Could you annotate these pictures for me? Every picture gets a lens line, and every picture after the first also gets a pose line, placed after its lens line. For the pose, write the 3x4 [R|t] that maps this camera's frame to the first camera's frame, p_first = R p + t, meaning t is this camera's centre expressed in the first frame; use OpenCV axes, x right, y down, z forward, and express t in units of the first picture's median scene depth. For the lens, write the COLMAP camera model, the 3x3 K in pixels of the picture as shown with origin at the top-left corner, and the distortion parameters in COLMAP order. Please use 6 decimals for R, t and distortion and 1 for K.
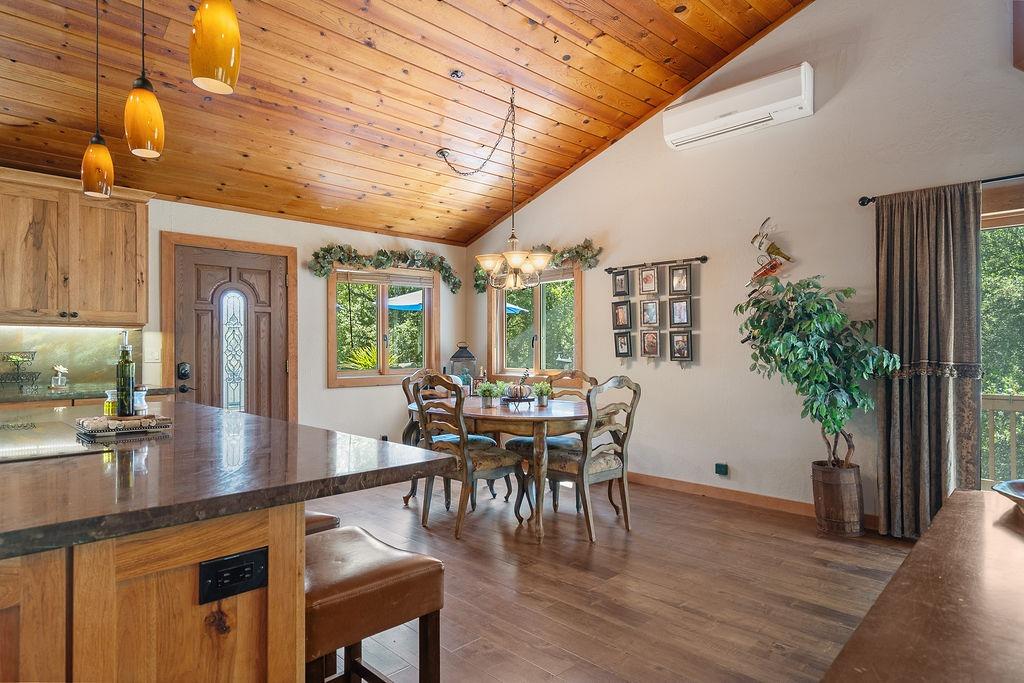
lens RADIAL K [[581.8, 0, 512.2], [0, 581.8, 347.1], [0, 0, 1]] dist [0.006473, 0.000199]
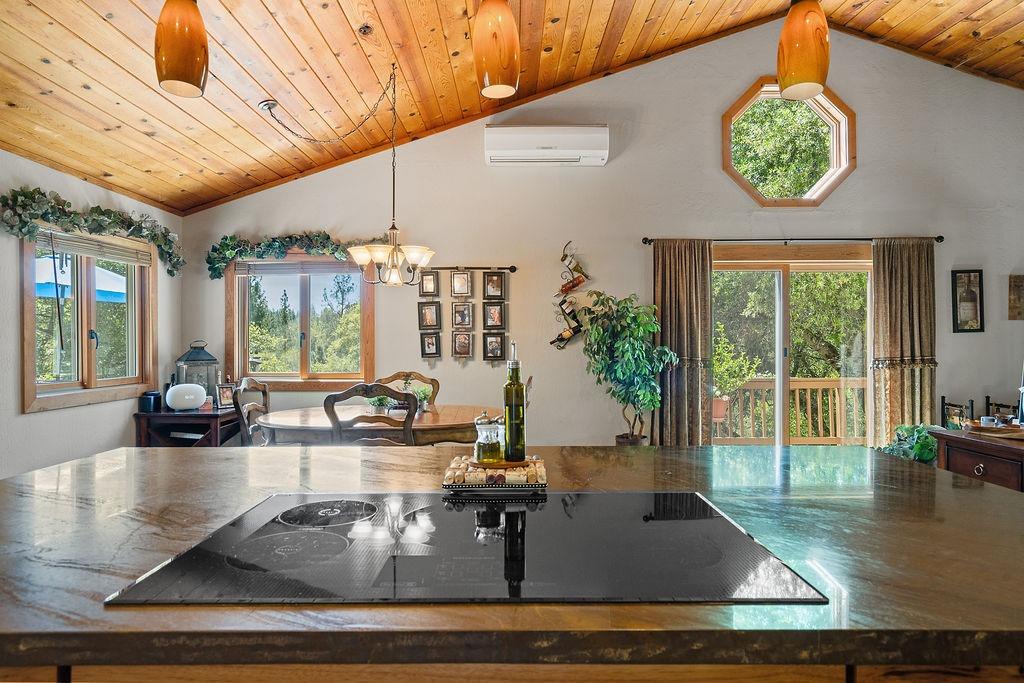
lens RADIAL K [[585.2, 0, 508.1], [0, 585.2, 339.3], [0, 0, 1]] dist [0.002847, 0.000122]
pose [[0.705284, 0.004358, 0.708912, -0.475942], [-0.002862, 0.999990, -0.003300, -0.012192], [-0.708919, 0.000299, 0.705290, 0.215341]]
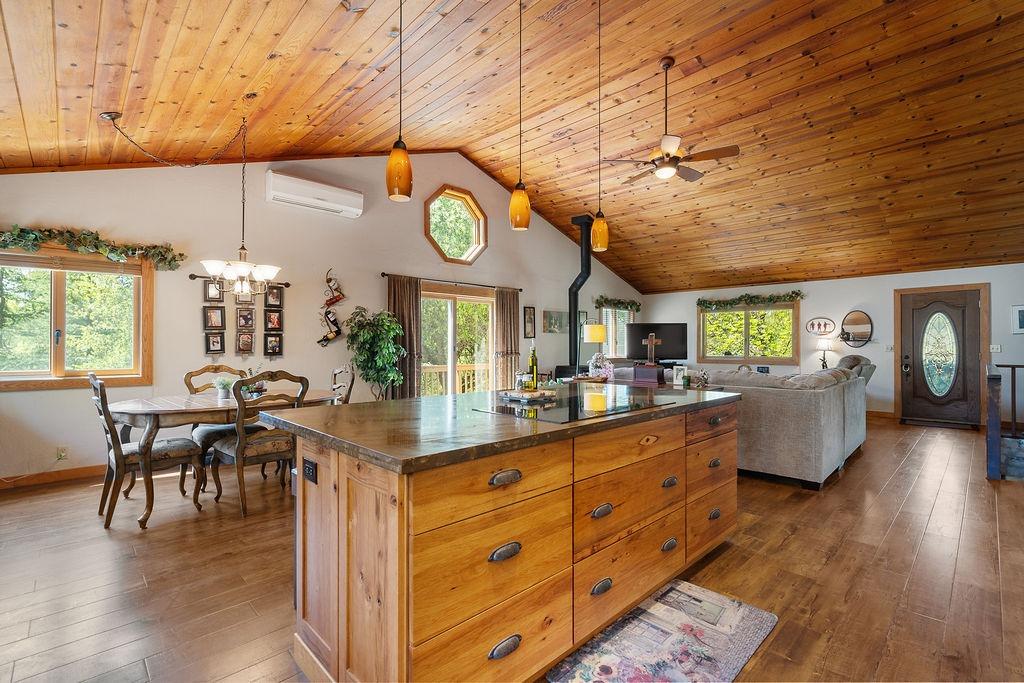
lens RADIAL K [[464.1, 0, 512.0], [0, 464.1, 341.5], [0, 0, 1]] dist [-0.002607, -0.000330]
pose [[0.009557, 0.010049, 0.999904, -0.822604], [-0.006053, 0.999932, -0.009992, -0.001815], [-0.999936, -0.005957, 0.009617, 0.431428]]
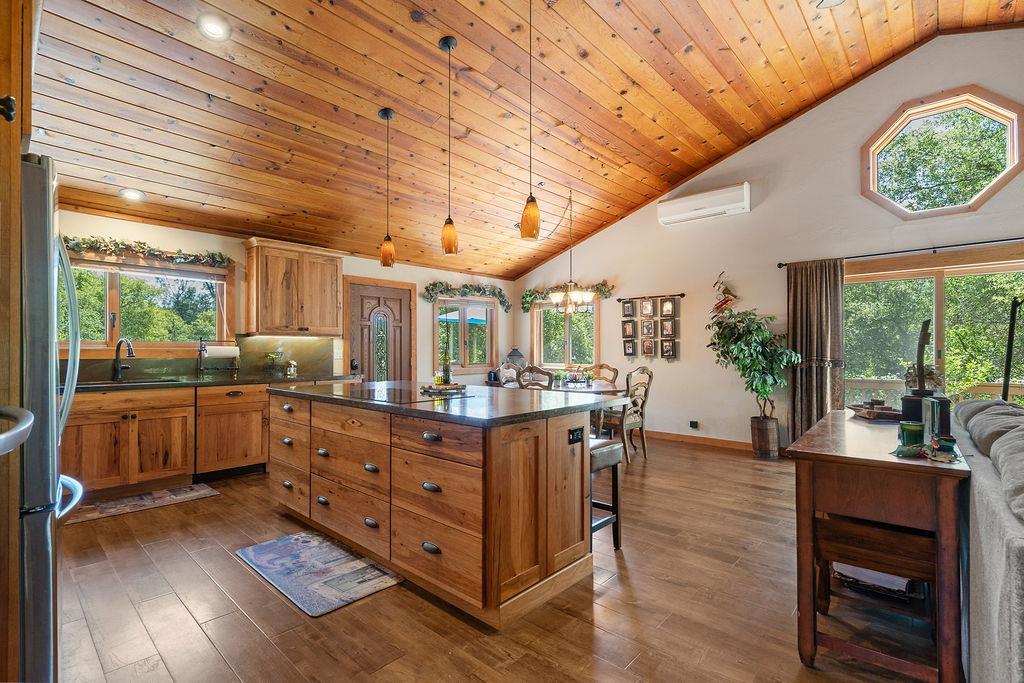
lens RADIAL K [[469.9, 0, 514.1], [0, 469.9, 347.5], [0, 0, 1]] dist [-0.002979, 0.000031]
pose [[0.998424, 0.001491, 0.056105, -0.212076], [-0.001447, 0.999999, -0.000831, -0.003781], [-0.056106, 0.000748, 0.998425, -0.278052]]
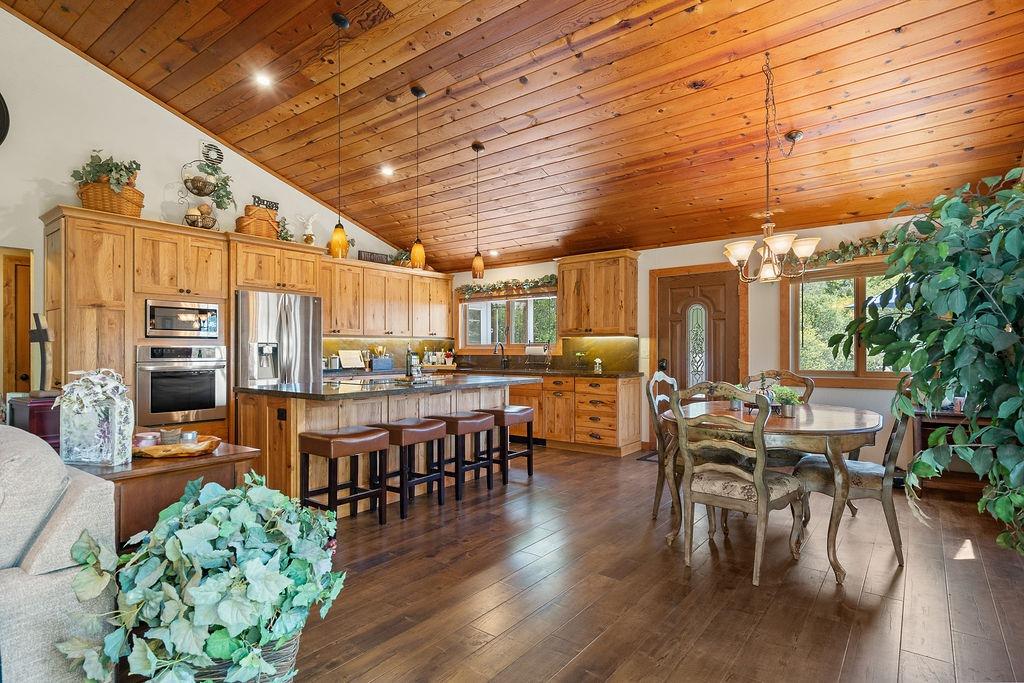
lens RADIAL K [[527.0, 0, 510.7], [0, 527.0, 349.6], [0, 0, 1]] dist [0.000394, 0.000814]
pose [[0.128374, -0.002752, -0.991722, 0.680401], [0.006646, 0.999976, -0.001914, 0.004174], [0.991704, -0.006345, 0.128389, 0.469693]]
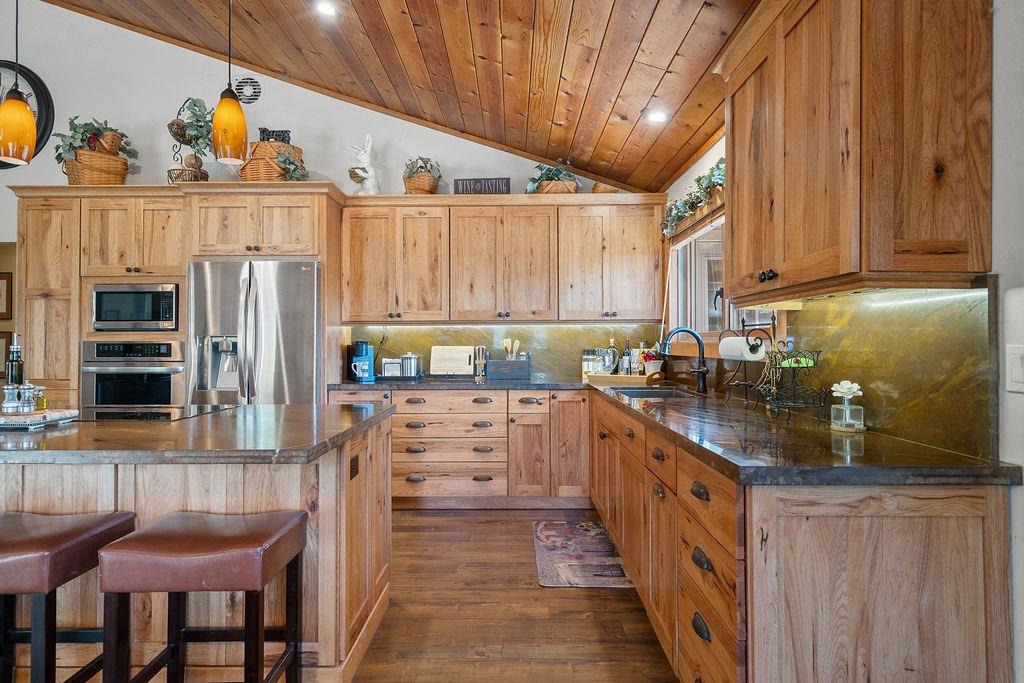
lens RADIAL K [[585.2, 0, 508.1], [0, 585.2, 339.3], [0, 0, 1]] dist [0.002847, 0.000122]
pose [[-0.709775, -0.004282, -0.704415, -0.221832], [0.005327, 0.999920, -0.011447, 0.000892], [0.704408, -0.011877, -0.709696, 1.003342]]
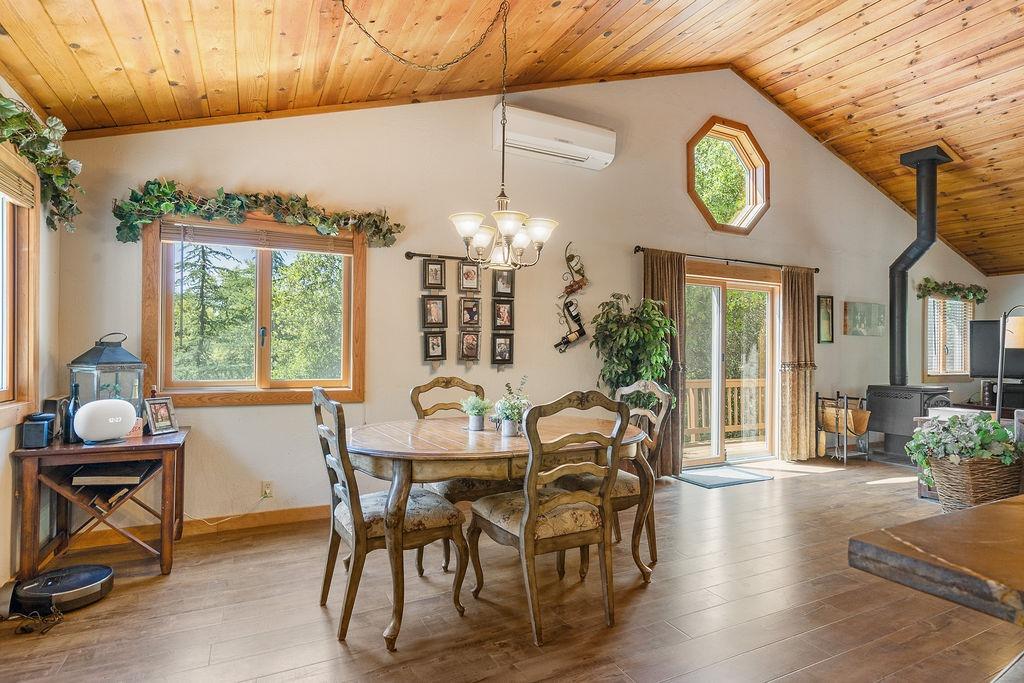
lens RADIAL K [[527.0, 0, 510.7], [0, 527.0, 349.6], [0, 0, 1]] dist [0.000394, 0.000814]
pose [[0.309034, 0.013270, 0.950958, -0.567169], [-0.013713, 0.999861, -0.009496, 0.007599], [-0.950952, -0.010106, 0.309173, 0.725309]]
